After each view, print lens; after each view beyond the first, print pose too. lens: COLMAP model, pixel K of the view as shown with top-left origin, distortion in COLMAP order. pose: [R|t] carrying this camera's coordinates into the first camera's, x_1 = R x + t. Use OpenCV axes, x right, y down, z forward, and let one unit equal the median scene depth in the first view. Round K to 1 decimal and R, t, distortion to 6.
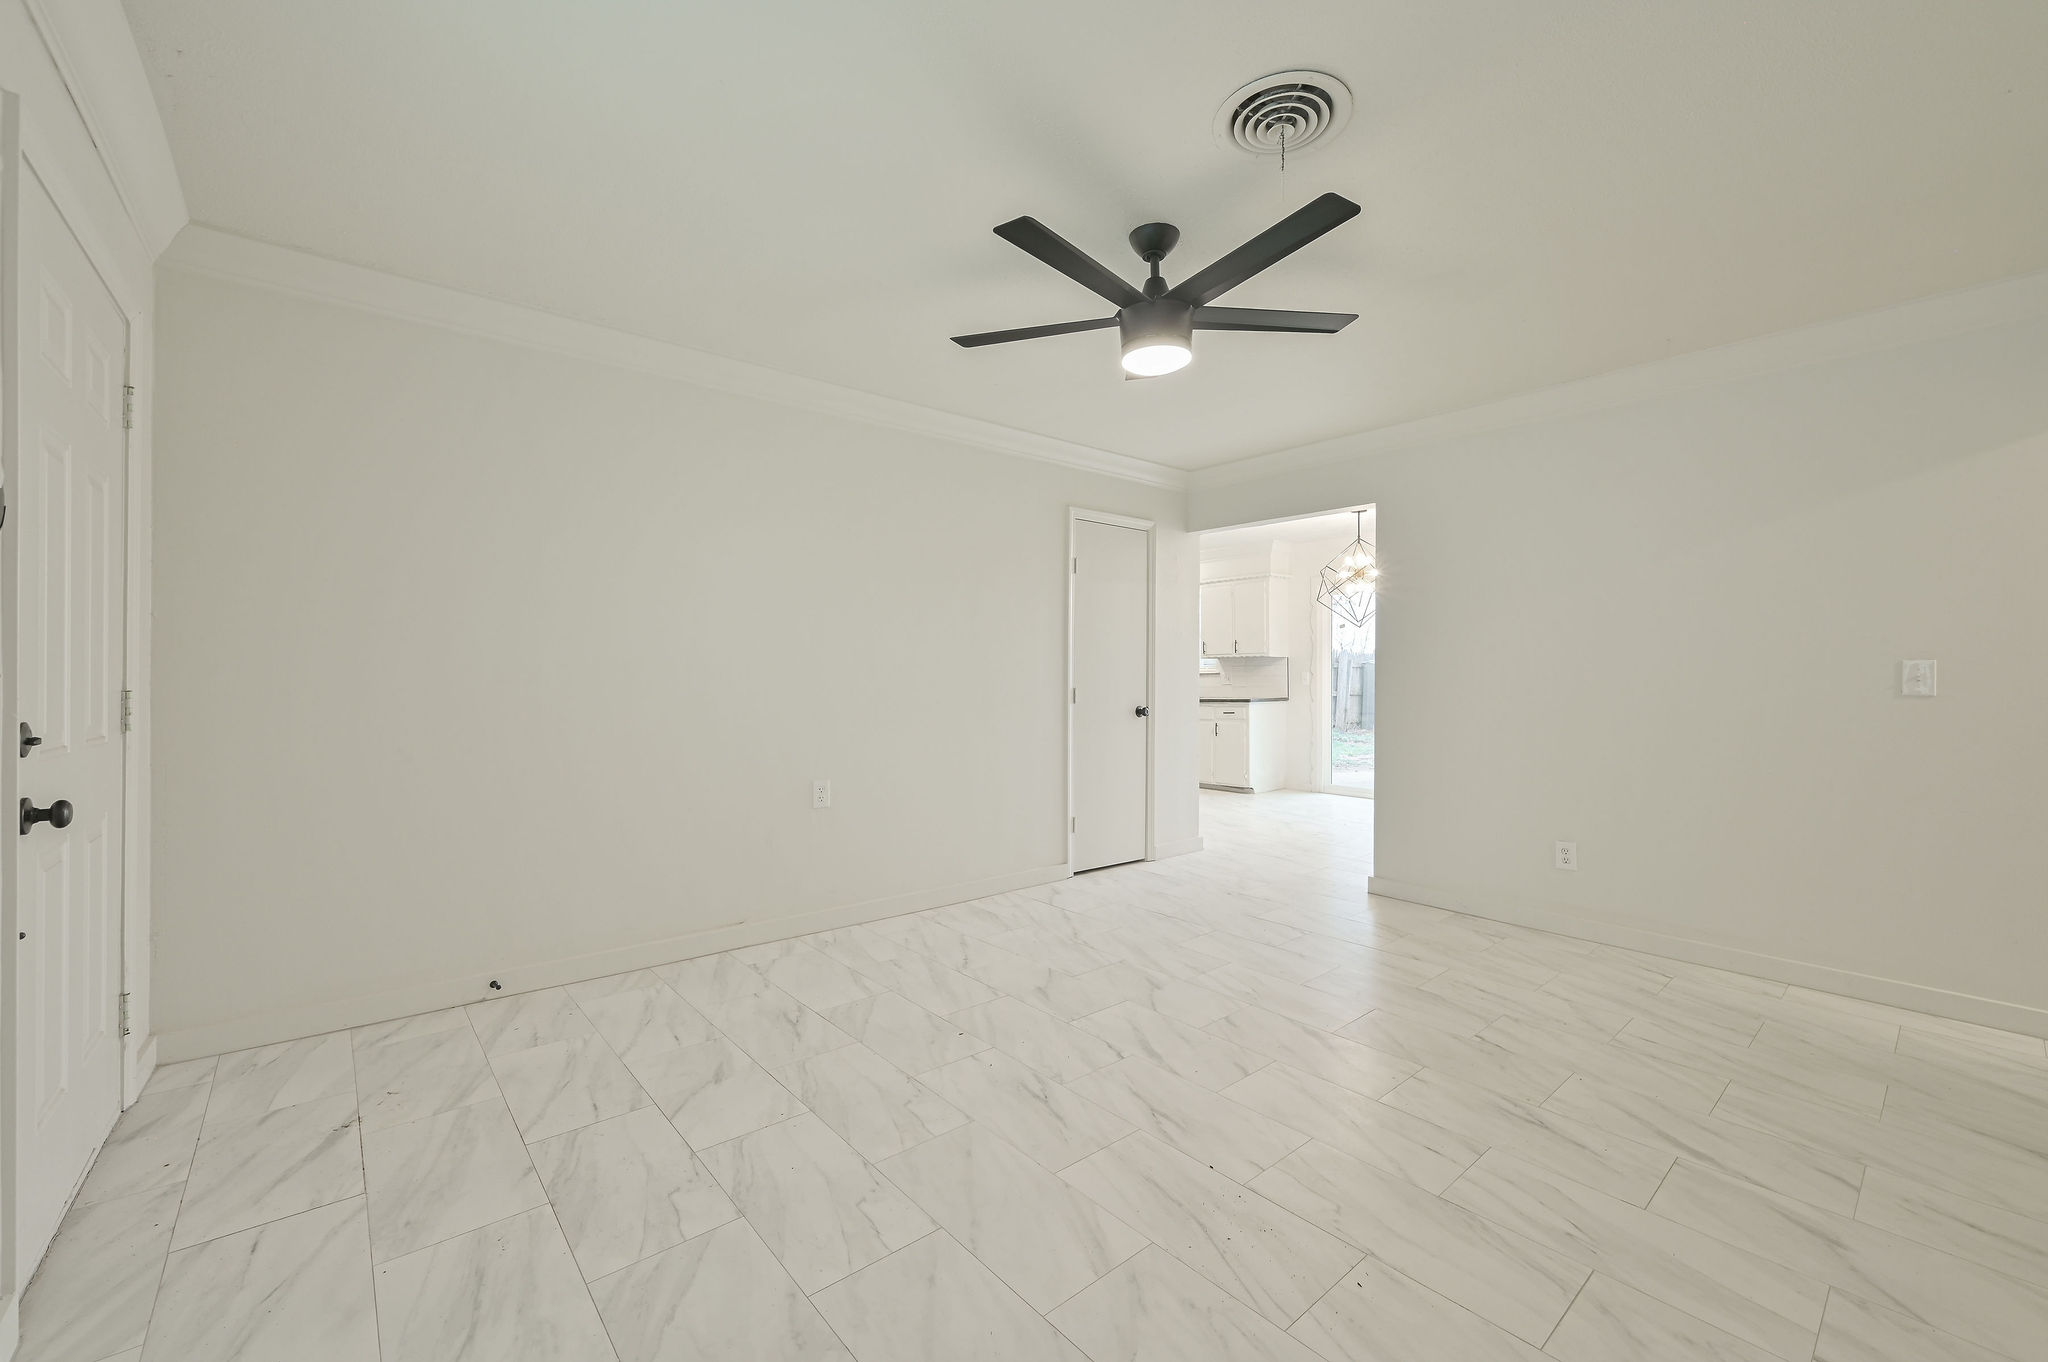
lens RADIAL K [[814.5, 0, 1030.7], [0, 814.5, 672.2], [0, 0, 1]] dist [-0.000830, 0.000779]
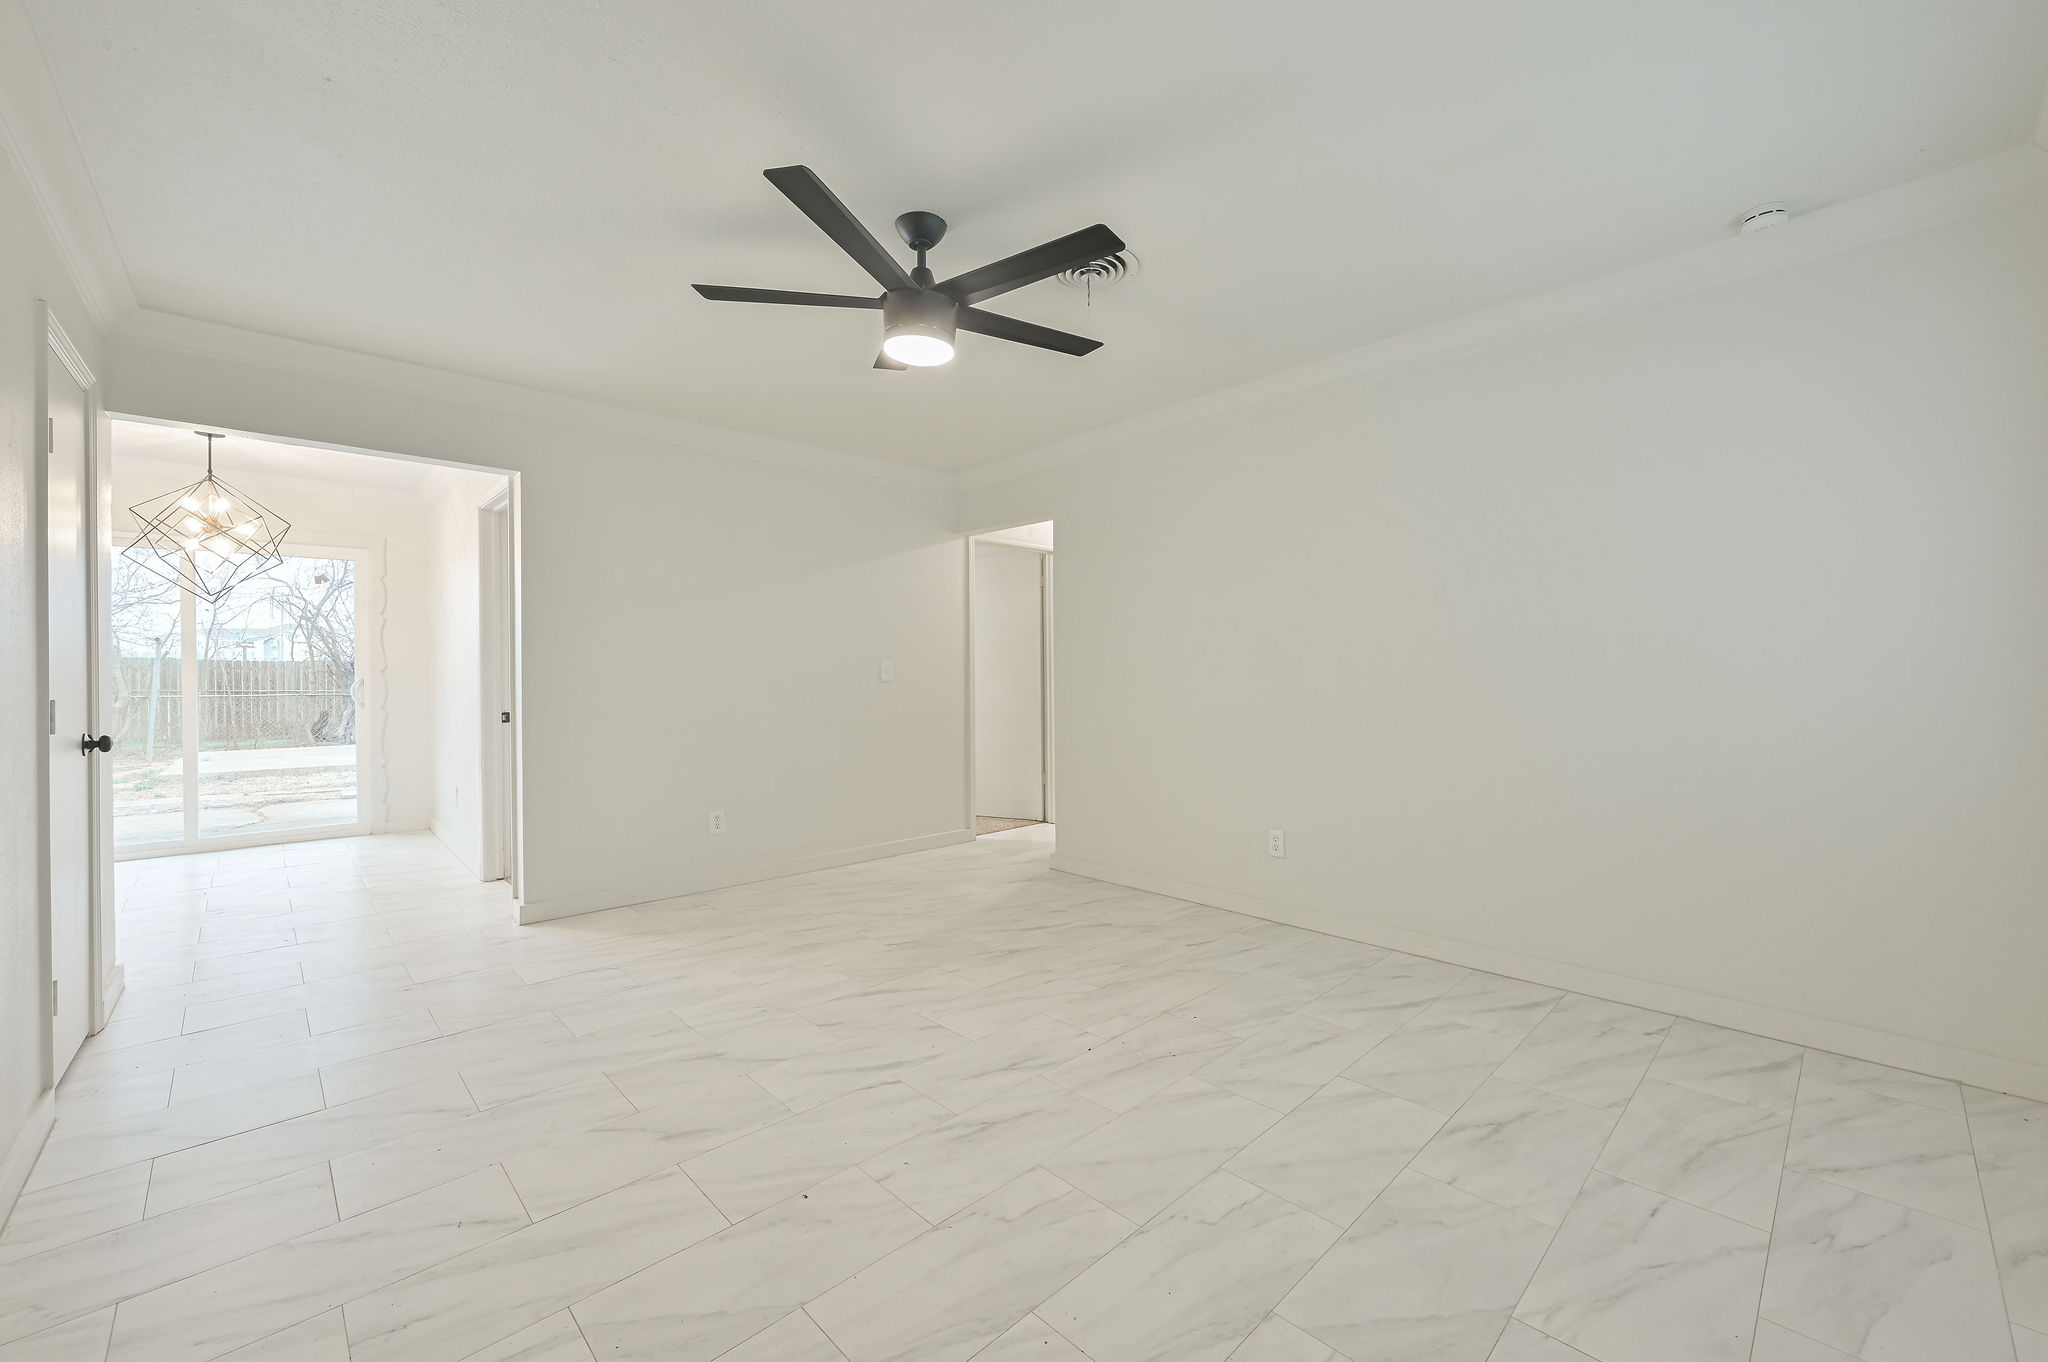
lens RADIAL K [[814.5, 0, 1024.7], [0, 814.5, 664.9], [0, 0, 1]] dist [-0.000830, 0.000779]
pose [[-0.048466, 0.006585, 0.998803, -0.798226], [0.001769, 0.999977, -0.006507, 0.006168], [-0.998823, 0.001451, -0.048476, 0.874364]]
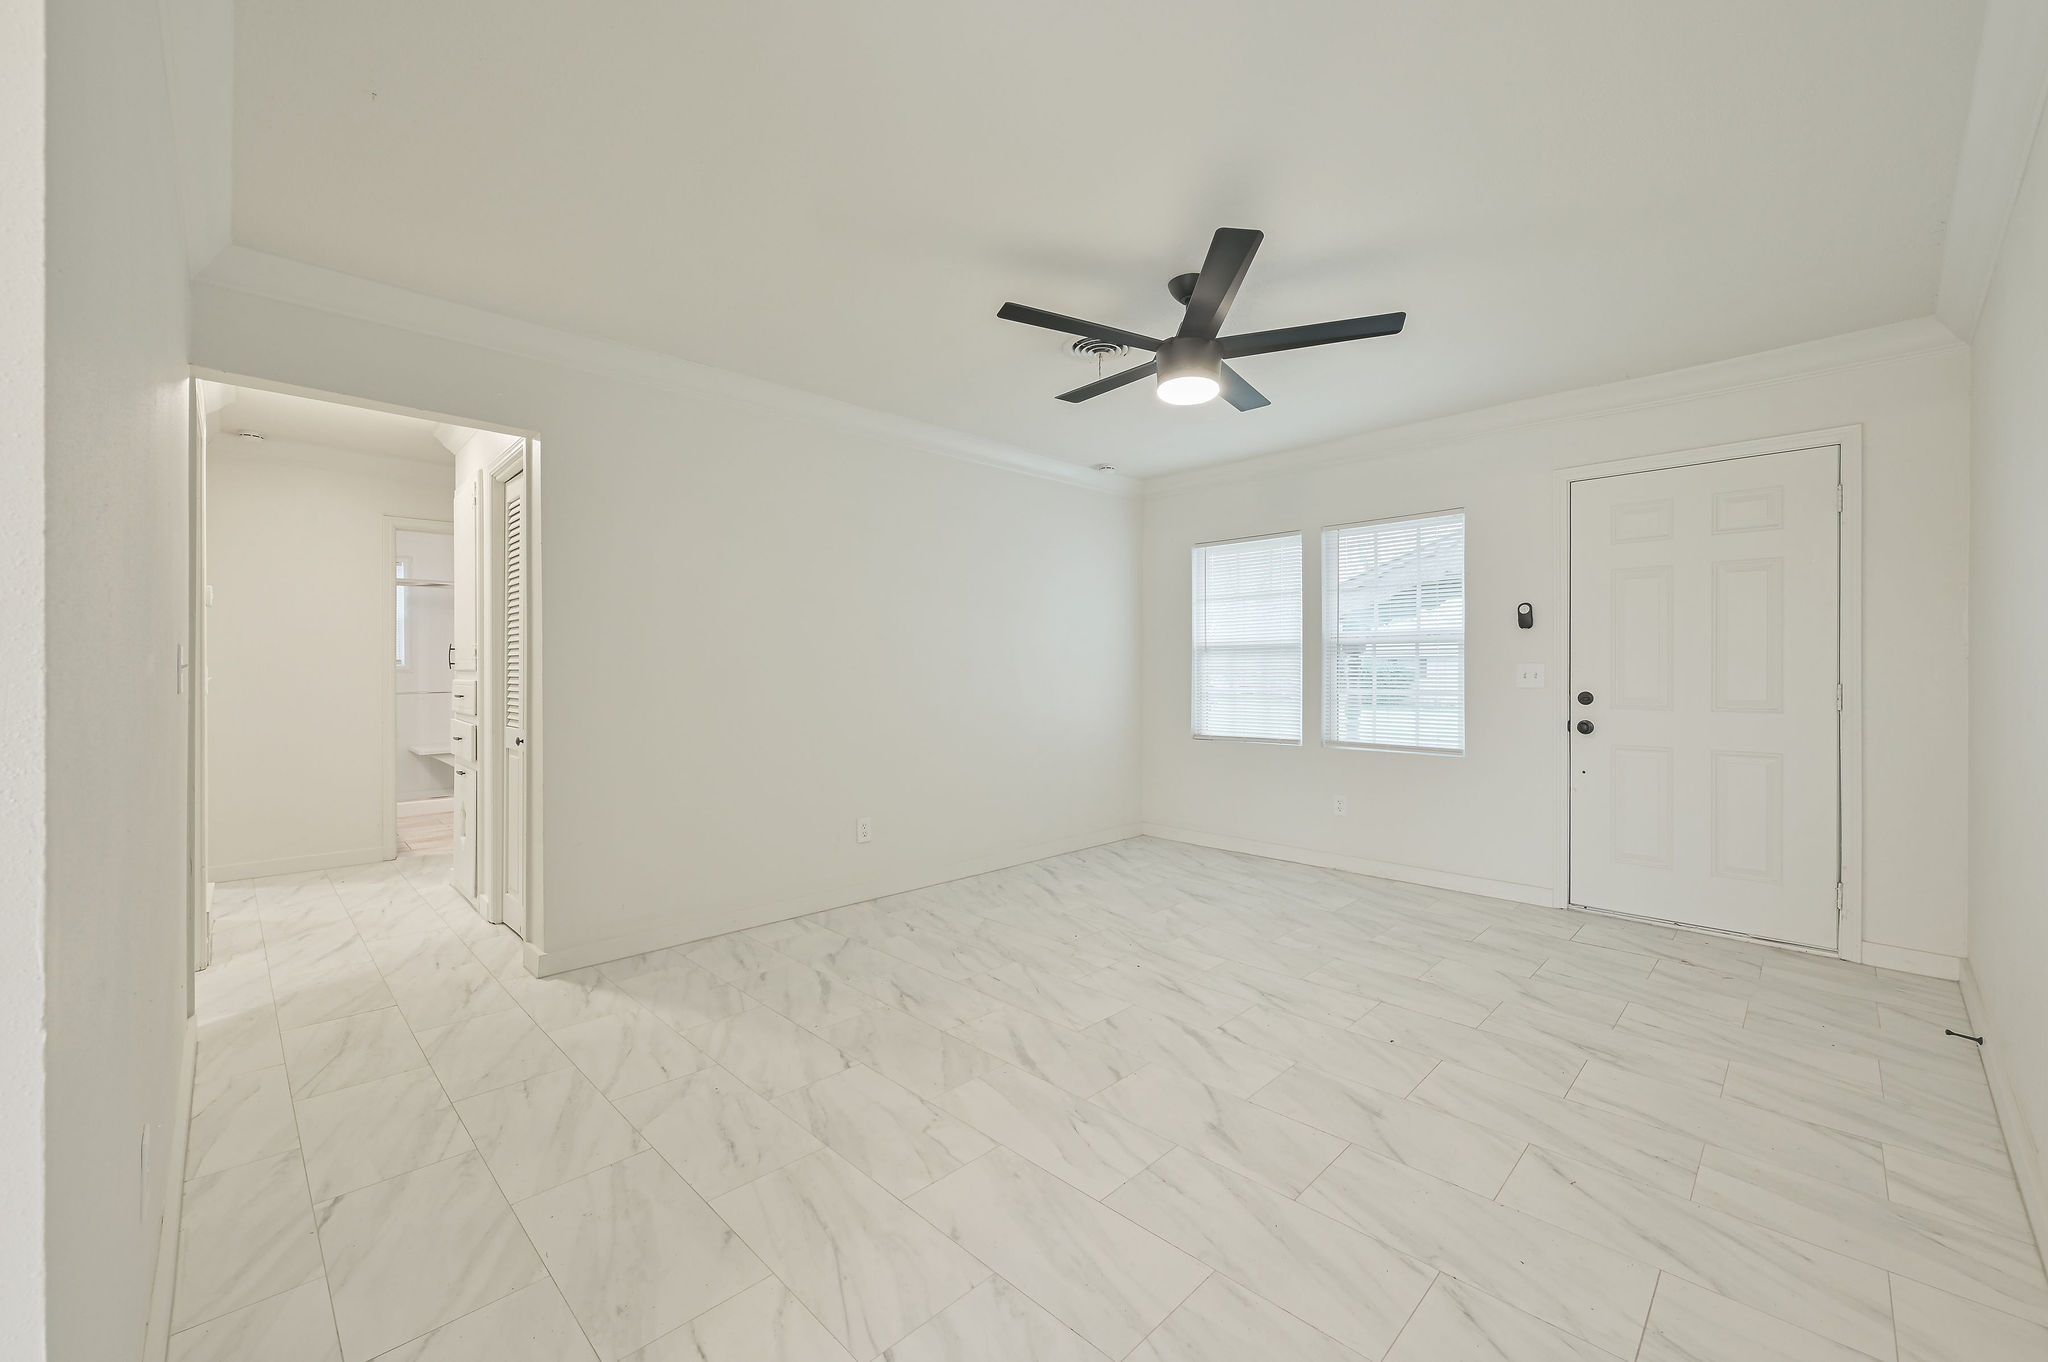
lens RADIAL K [[814.5, 0, 1030.7], [0, 814.5, 684.4], [0, 0, 1]] dist [-0.000830, 0.000779]
pose [[-0.996686, -0.001711, -0.081324, 0.435161], [-0.002301, 0.999972, 0.007168, 0.014327], [0.081310, 0.007332, -0.996662, 1.983713]]
